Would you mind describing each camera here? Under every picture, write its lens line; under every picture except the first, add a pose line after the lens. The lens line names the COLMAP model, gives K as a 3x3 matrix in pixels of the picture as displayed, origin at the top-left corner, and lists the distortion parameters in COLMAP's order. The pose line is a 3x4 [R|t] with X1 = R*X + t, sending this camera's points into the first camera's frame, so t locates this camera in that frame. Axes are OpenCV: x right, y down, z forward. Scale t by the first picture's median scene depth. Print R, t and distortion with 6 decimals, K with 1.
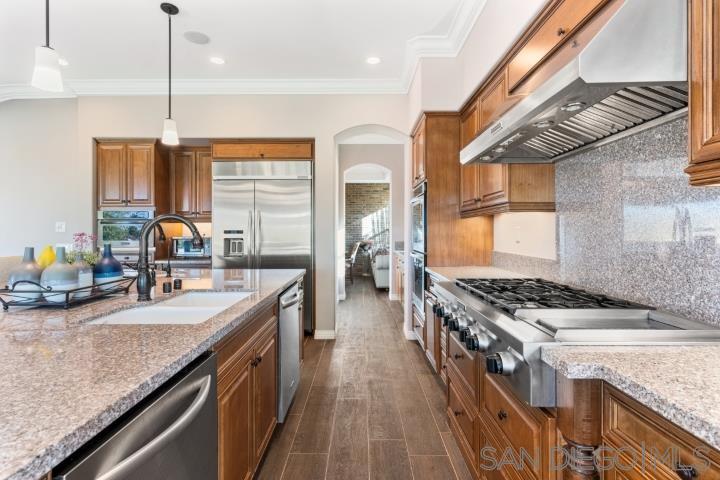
lens RADIAL K [[350.3, 0, 360.0], [0, 350.3, 240.0], [0, 0, 1]] dist [-0.000249, 0.000047]
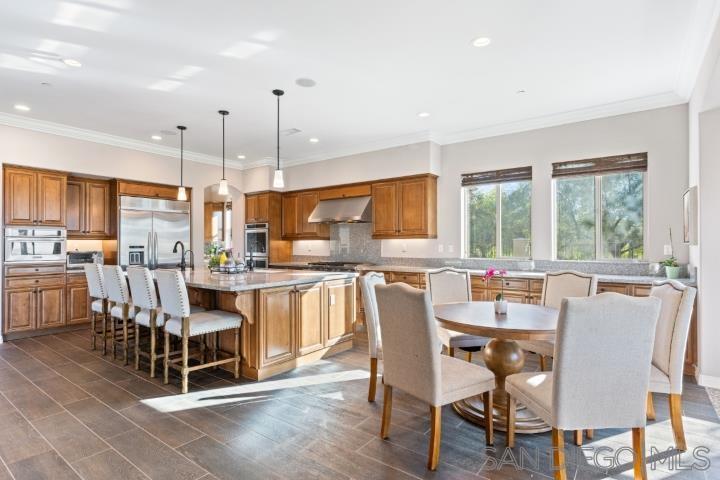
lens RADIAL K [[379.1, 0, 360.0], [0, 379.1, 240.0], [0, 0, 1]] dist [-0.001748, -0.000306]
pose [[0.588107, 0.010916, 0.808709, -1.065236], [0.014015, 0.999621, -0.023685, -0.002576], [-0.808662, 0.025263, 0.587731, -0.620916]]
